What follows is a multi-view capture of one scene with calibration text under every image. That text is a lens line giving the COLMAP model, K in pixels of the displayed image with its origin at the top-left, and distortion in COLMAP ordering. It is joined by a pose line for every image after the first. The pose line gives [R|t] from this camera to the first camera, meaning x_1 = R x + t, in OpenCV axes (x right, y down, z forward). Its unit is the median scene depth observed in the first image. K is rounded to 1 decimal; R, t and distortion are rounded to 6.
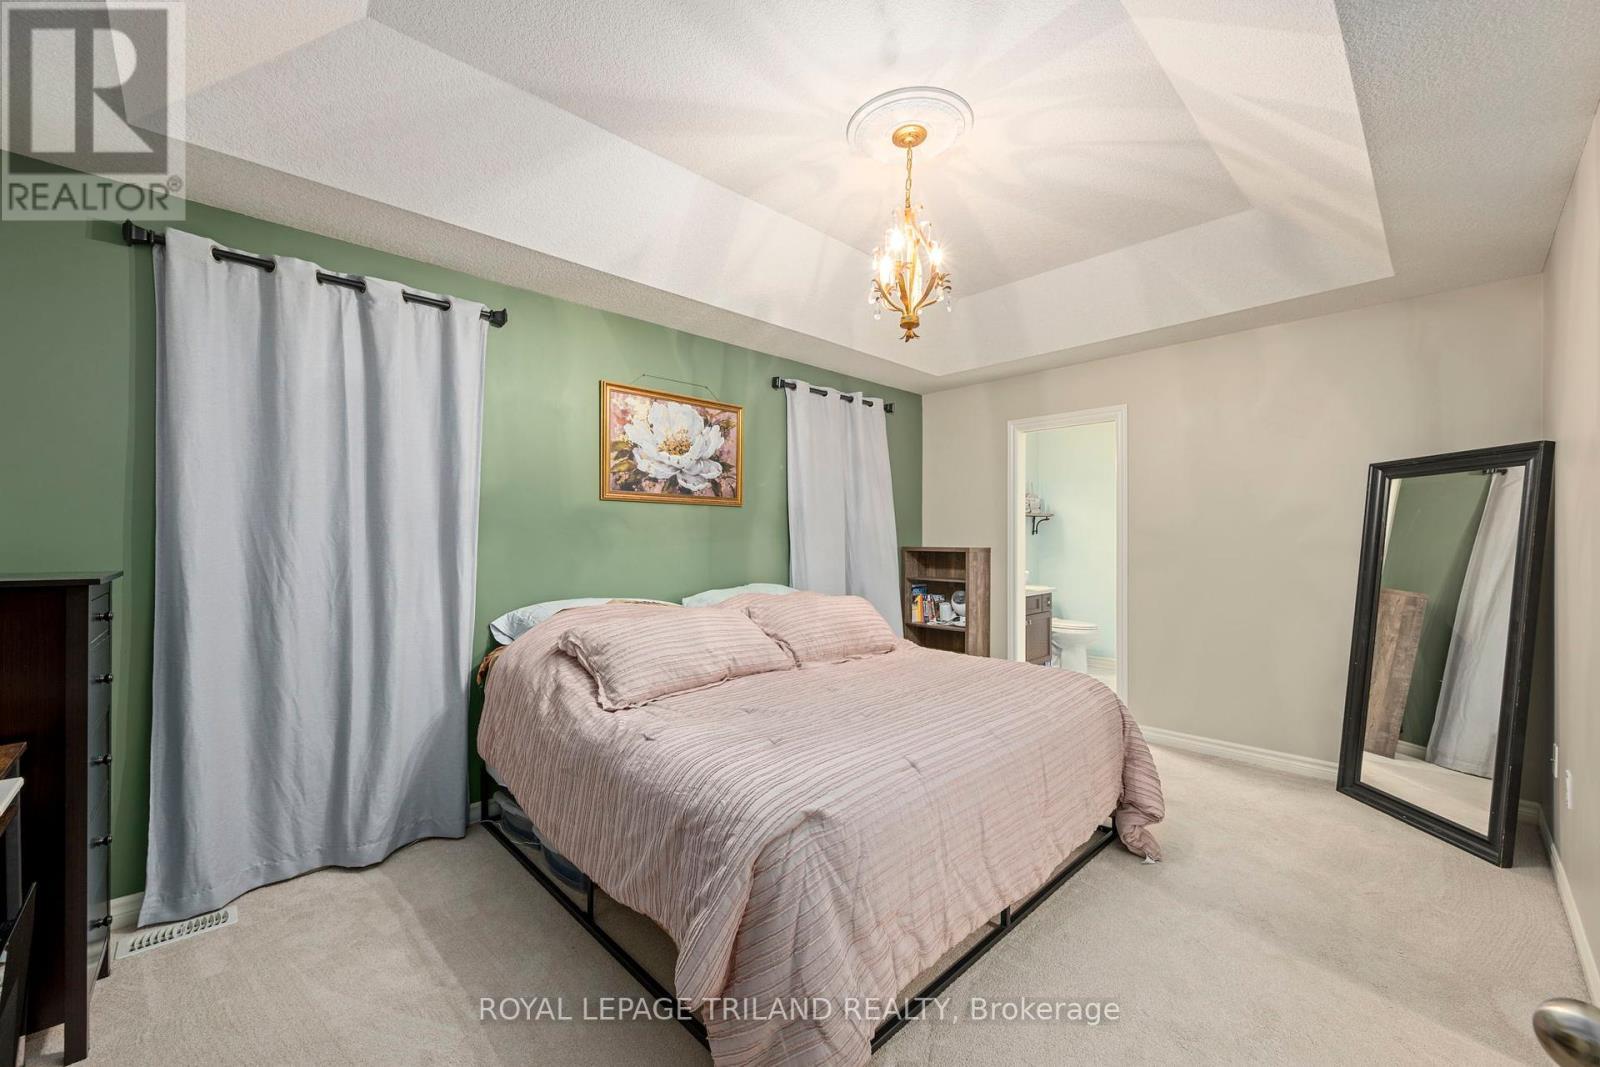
lens RADIAL K [[628.3, 0, 806.7], [0, 628.3, 535.0], [0, 0, 1]] dist [-0.001606, -0.000124]
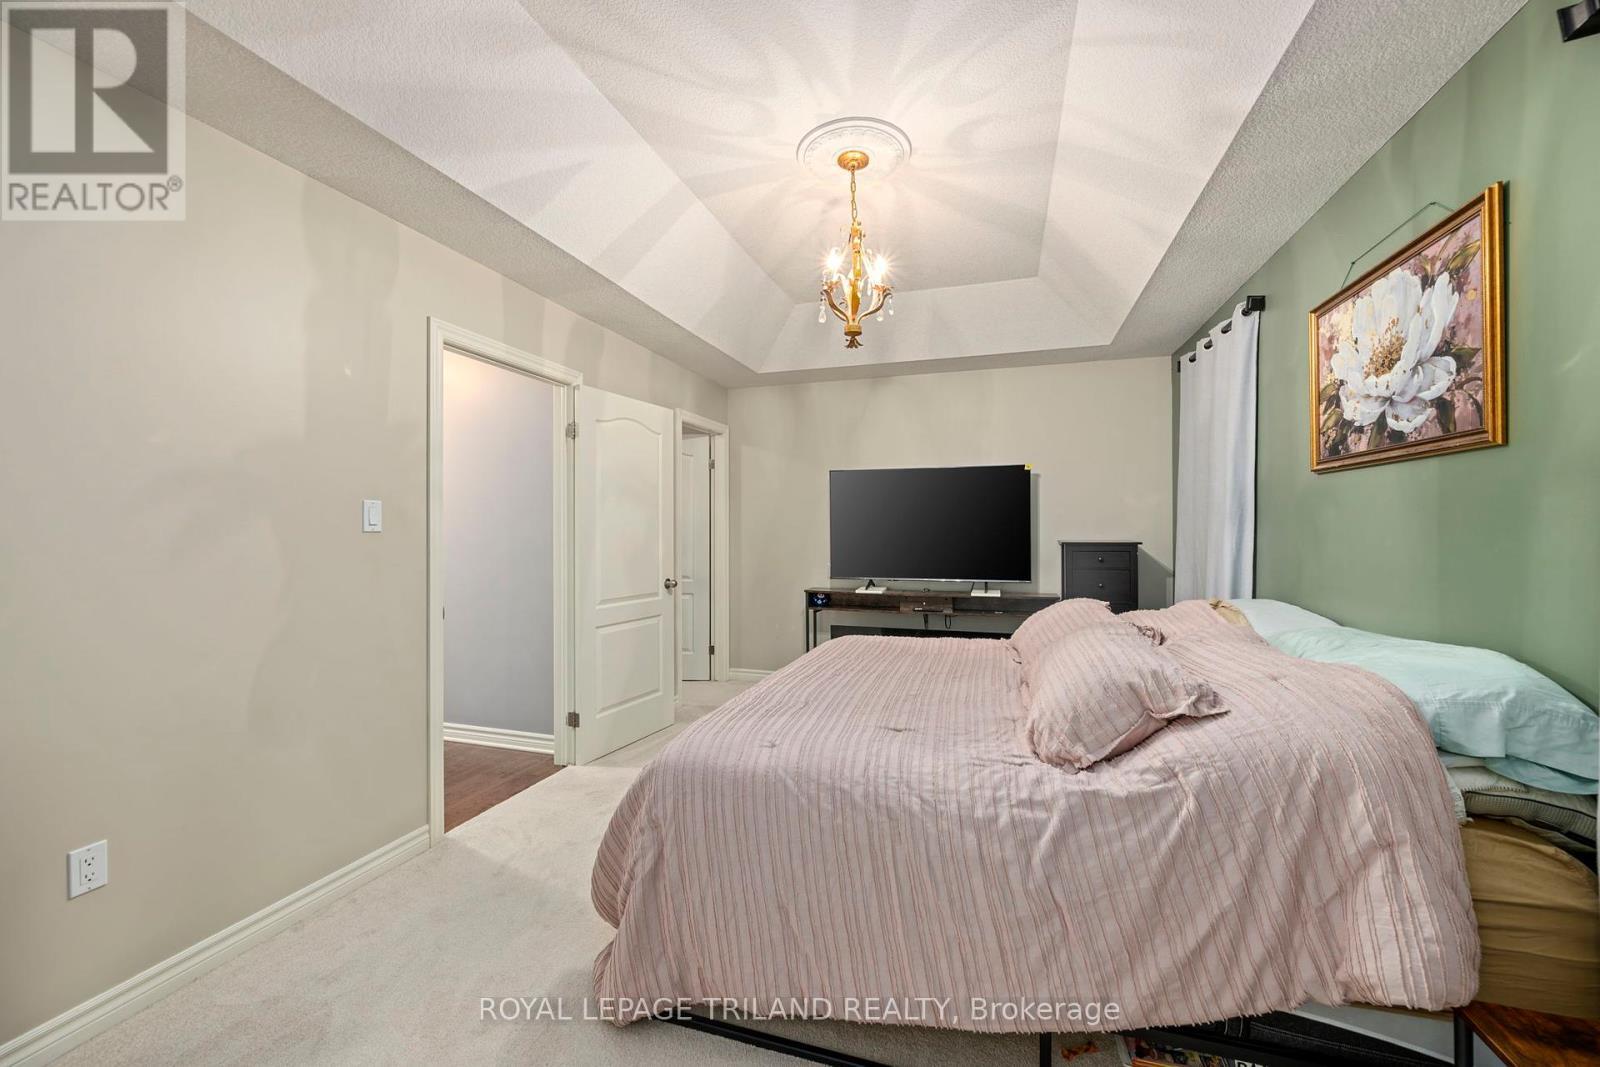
lens RADIAL K [[628.3, 0, 799.8], [0, 628.3, 529.8], [0, 0, 1]] dist [-0.001606, -0.000124]
pose [[-0.880751, 0.009064, -0.473493, 0.490789], [0.011424, 0.999933, -0.002109, 0.002315], [0.473442, -0.007267, -0.880795, 1.229264]]
